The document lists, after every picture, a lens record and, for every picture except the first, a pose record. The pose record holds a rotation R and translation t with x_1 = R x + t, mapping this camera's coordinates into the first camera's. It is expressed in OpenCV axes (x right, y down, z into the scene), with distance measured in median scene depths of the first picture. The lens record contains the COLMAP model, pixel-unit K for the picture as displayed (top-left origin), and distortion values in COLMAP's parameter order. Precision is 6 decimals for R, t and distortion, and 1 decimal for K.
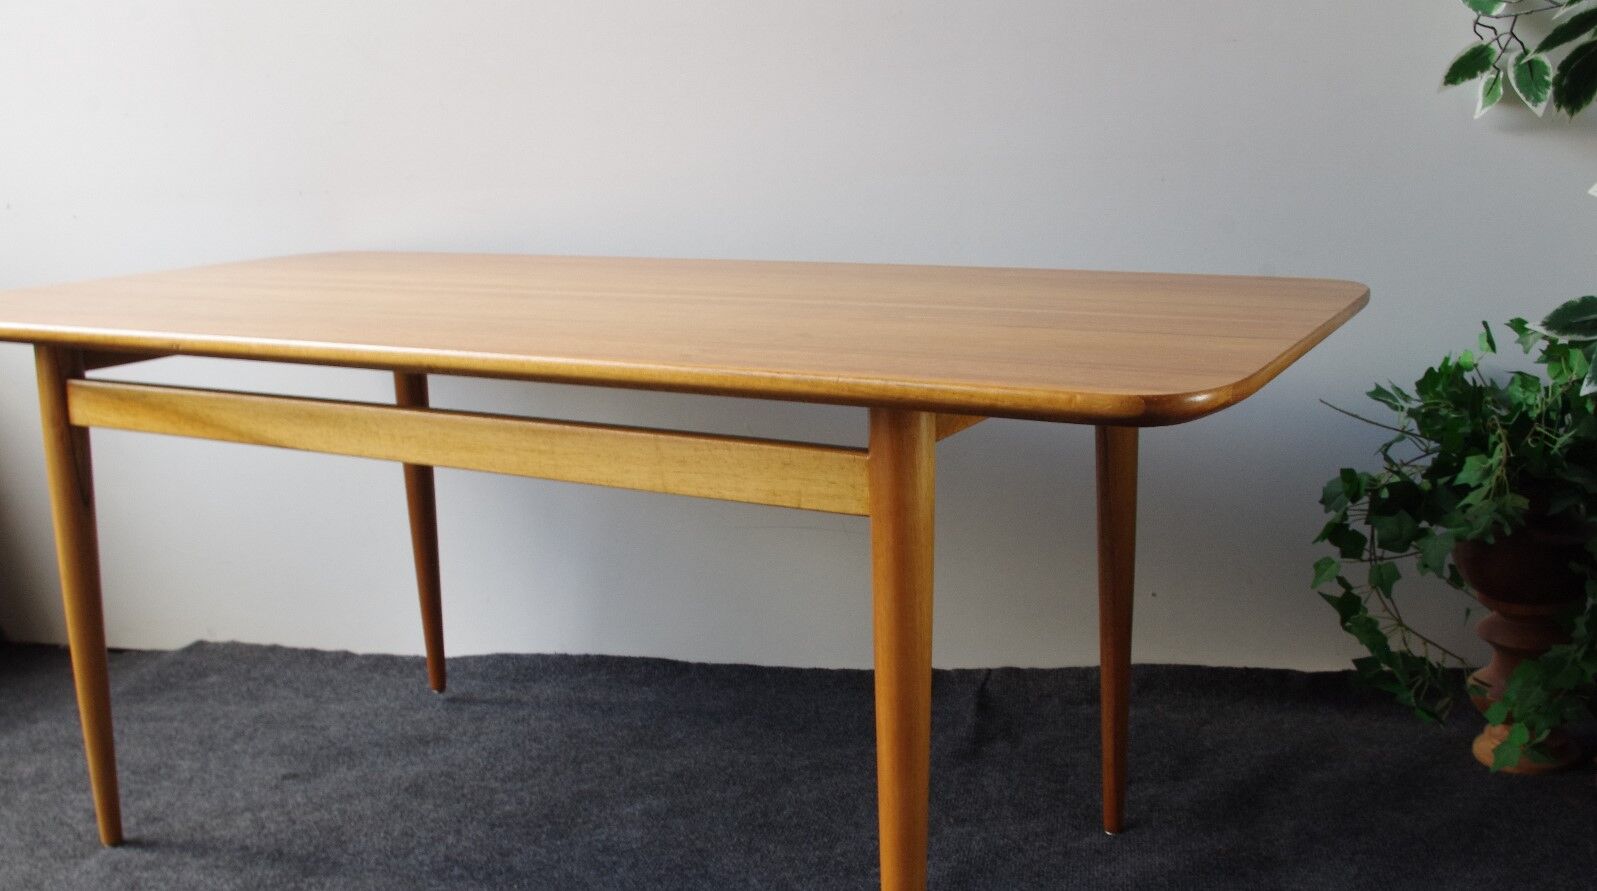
lens RADIAL K [[1448.3, 0, 766.4], [0, 1448.3, 570.3], [0, 0, 1]] dist [-0.078053, 0.026948]
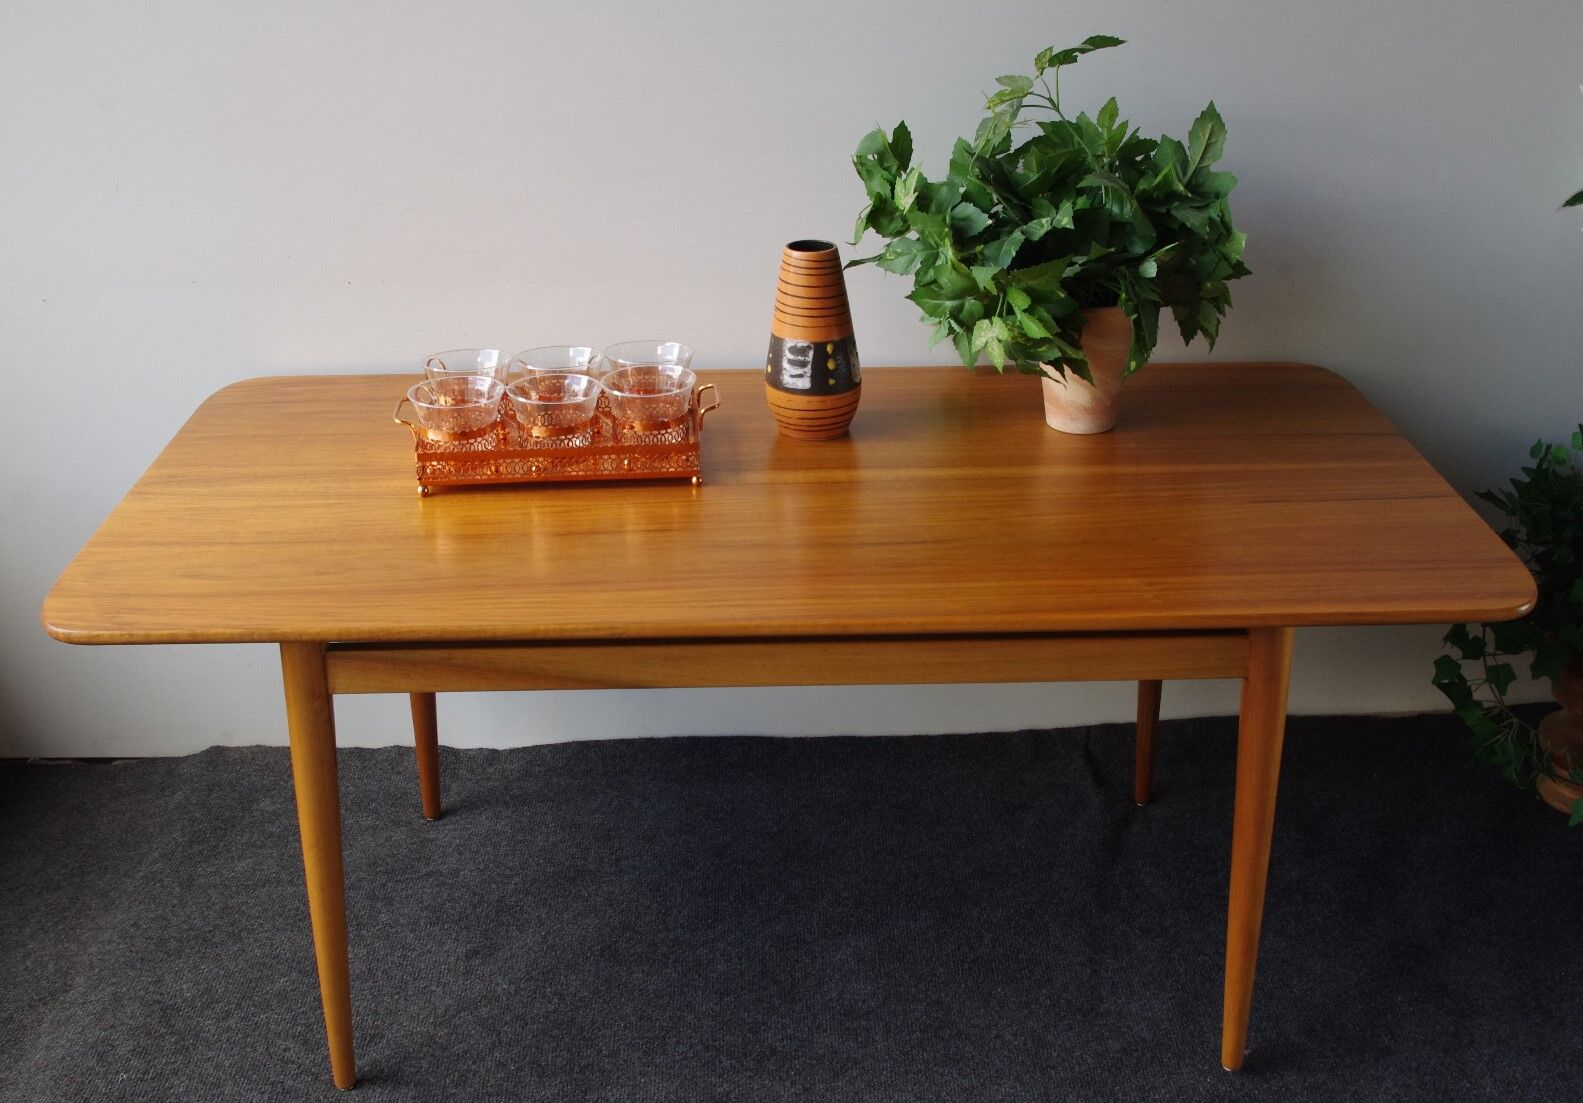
lens RADIAL K [[1747.6, 0, 782.6], [0, 1747.6, 562.1], [0, 0, 1]] dist [-0.052399, 0.000000]
pose [[0.971078, -0.082499, 0.224057, -0.394994], [0.039744, 0.981169, 0.189020, -0.351784], [-0.235432, -0.174649, 0.956070, -0.135793]]
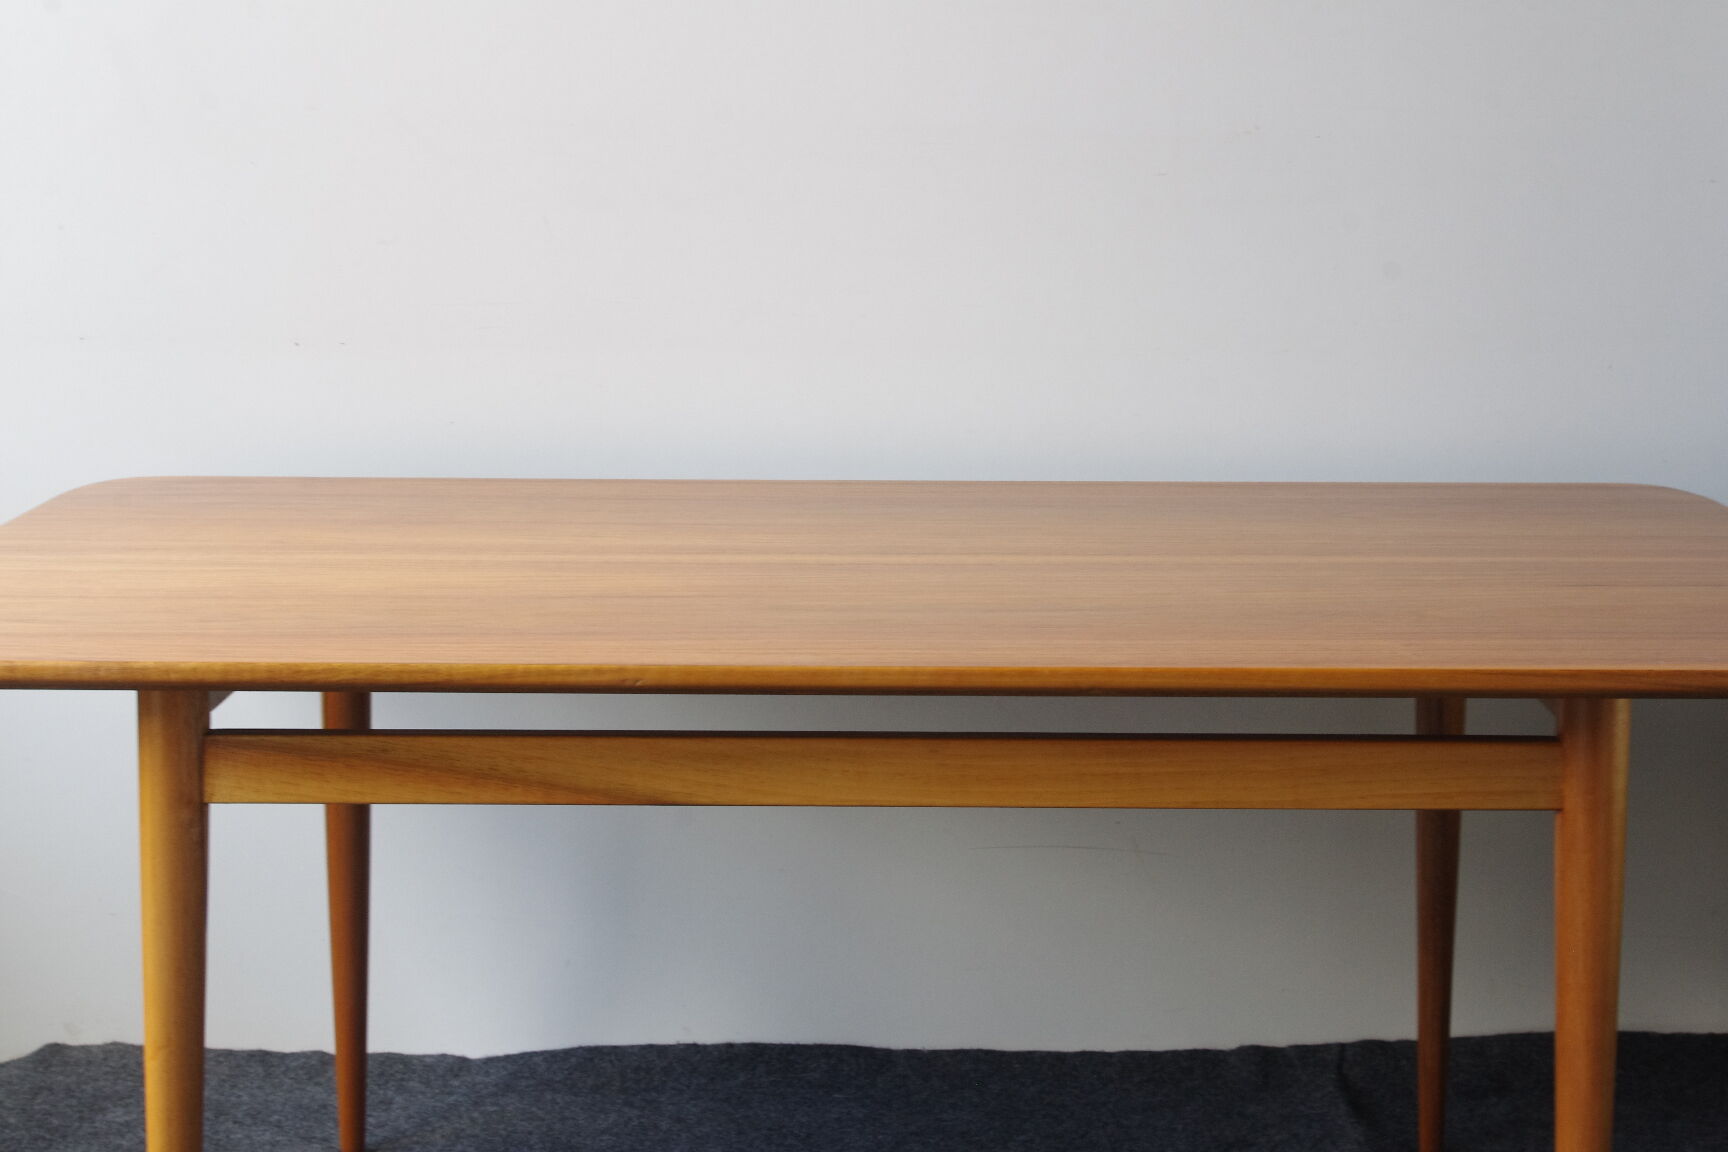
lens RADIAL K [[2424.8, 0, 863.0], [0, 2424.8, 560.4], [0, 0, 1]] dist [0.022620, 0.000000]
pose [[0.978481, -0.012588, 0.205954, -0.372714], [0.022038, 0.998804, -0.043651, -0.142269], [-0.205158, 0.047250, 0.977588, -0.119535]]
